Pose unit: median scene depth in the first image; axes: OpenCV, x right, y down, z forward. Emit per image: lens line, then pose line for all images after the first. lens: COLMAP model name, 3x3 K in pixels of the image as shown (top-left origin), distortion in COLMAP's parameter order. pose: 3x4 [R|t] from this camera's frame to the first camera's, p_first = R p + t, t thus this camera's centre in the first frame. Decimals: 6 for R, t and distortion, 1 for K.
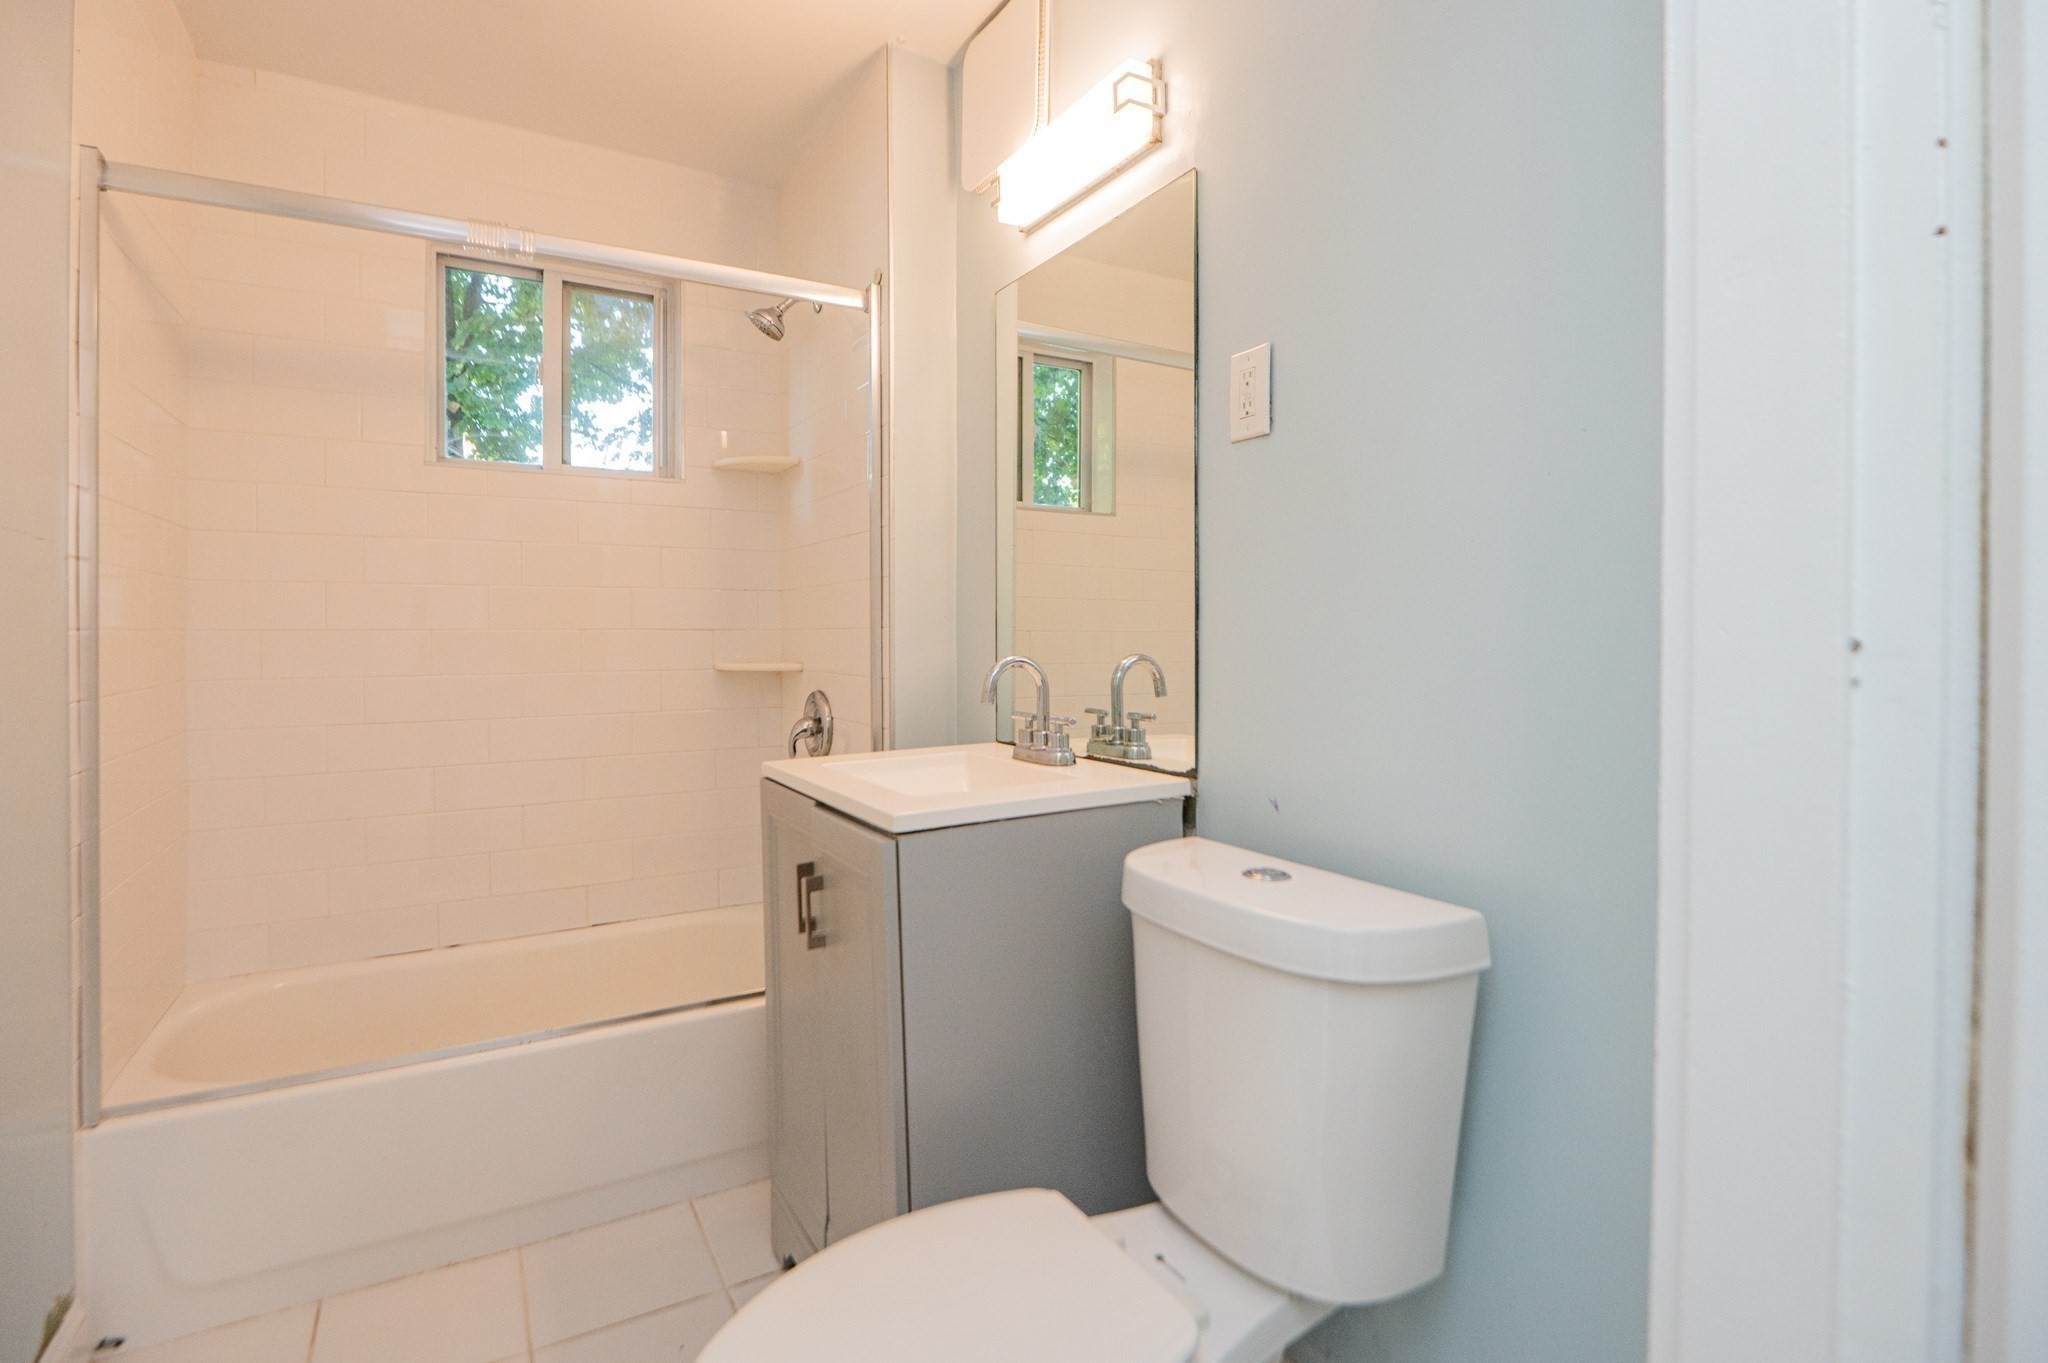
lens RADIAL K [[967.0, 0, 1026.1], [0, 967.0, 639.7], [0, 0, 1]] dist [0.021698, -0.038283]
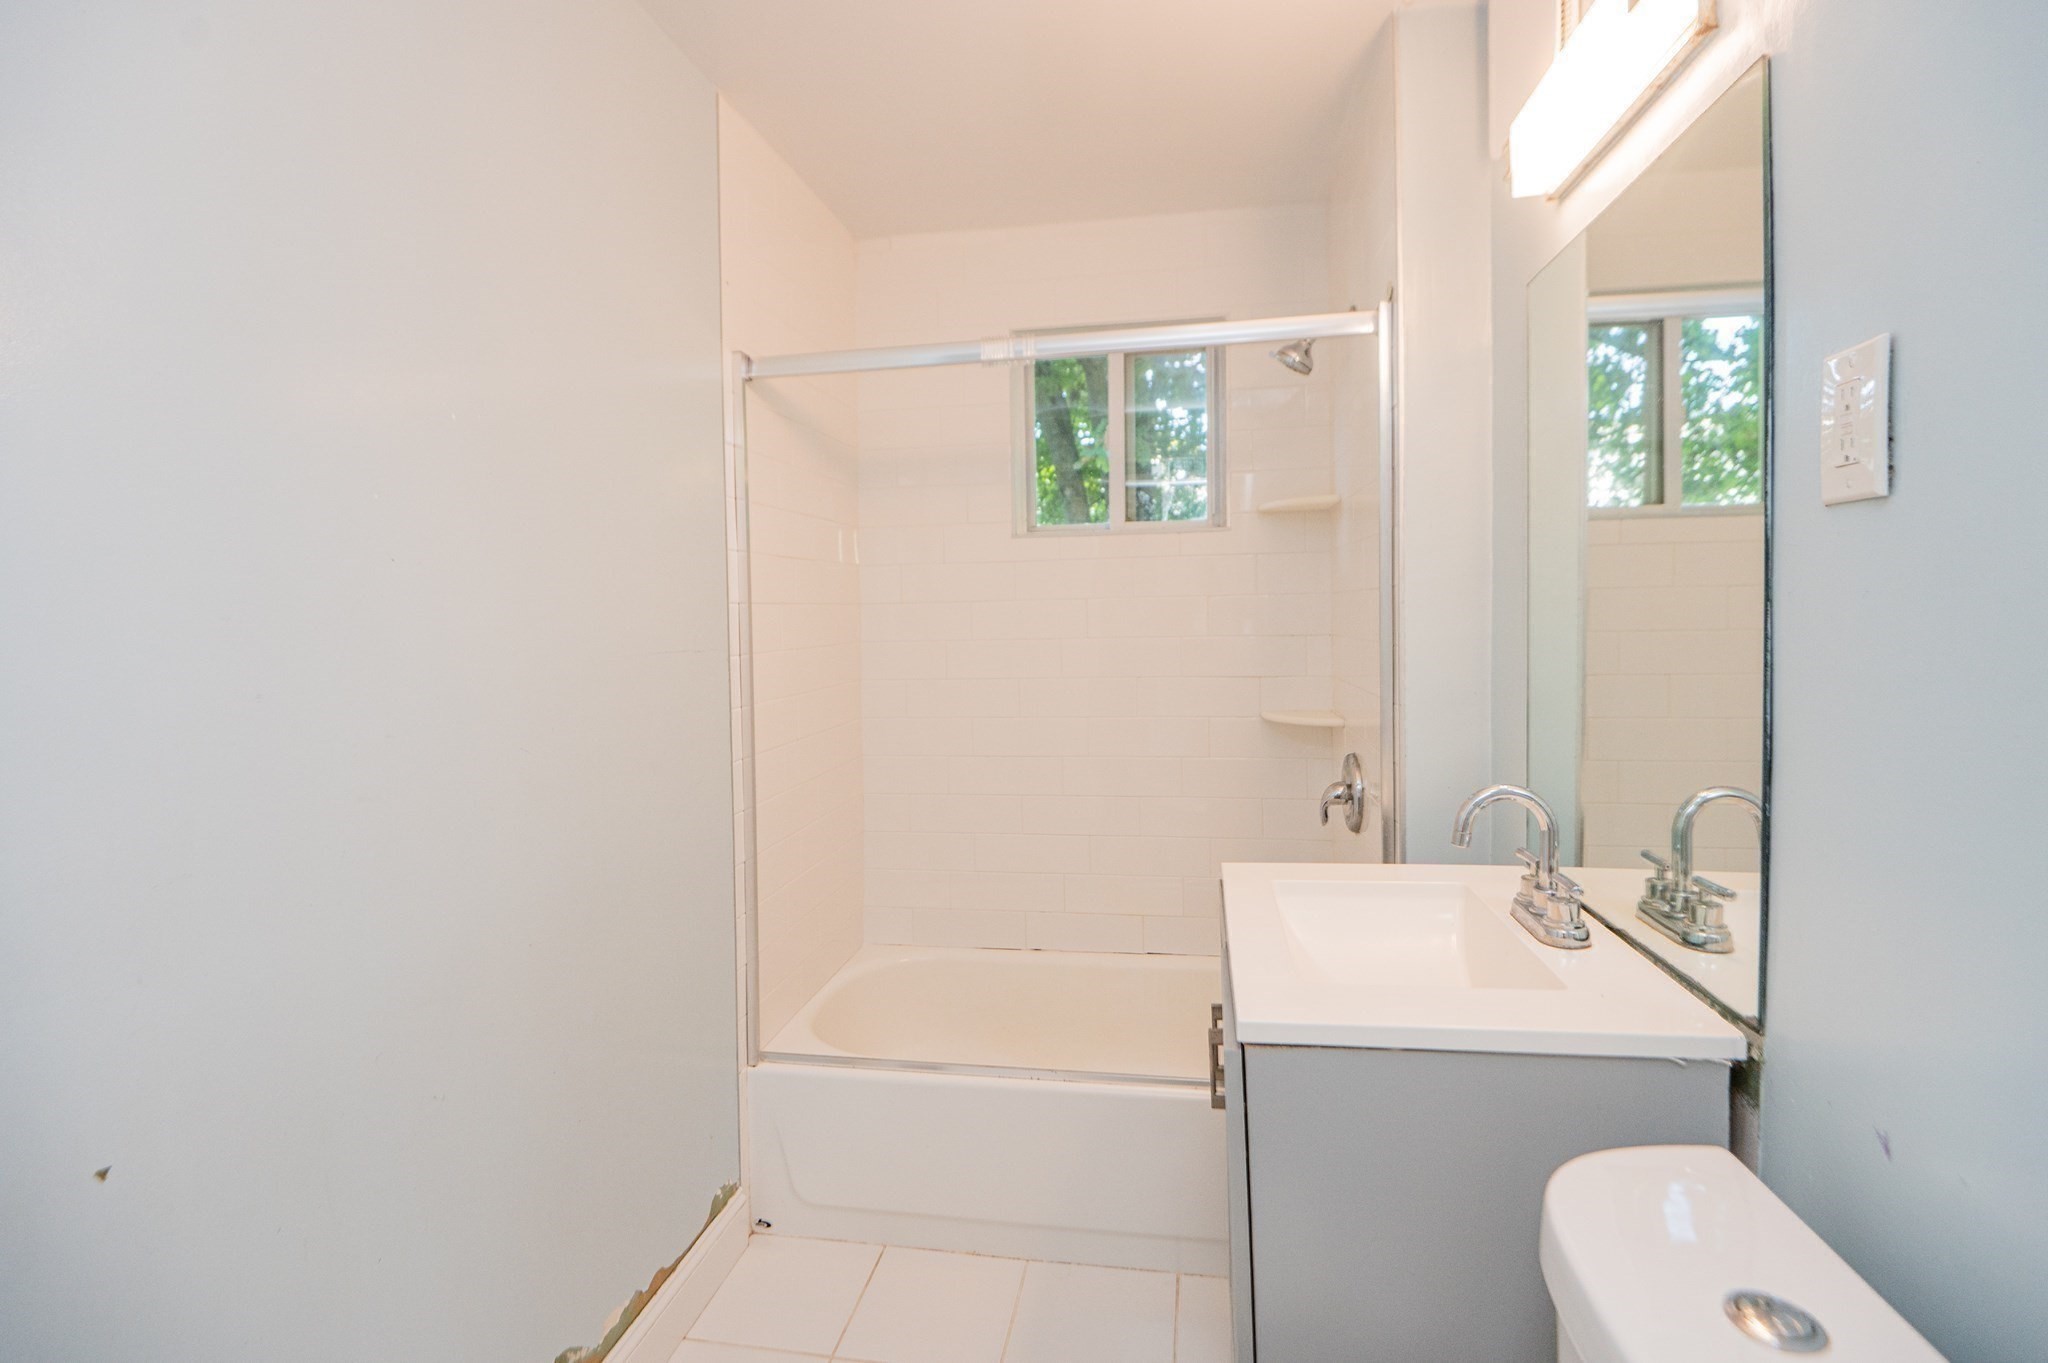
lens RADIAL K [[922.1, 0, 1034.4], [0, 922.1, 647.1], [0, 0, 1]] dist [-0.000900, -0.010671]
pose [[0.763763, 0.008906, -0.645435, 0.166439], [0.014713, 0.999405, 0.031201, -0.114382], [0.645329, -0.033327, 0.763178, 0.209459]]
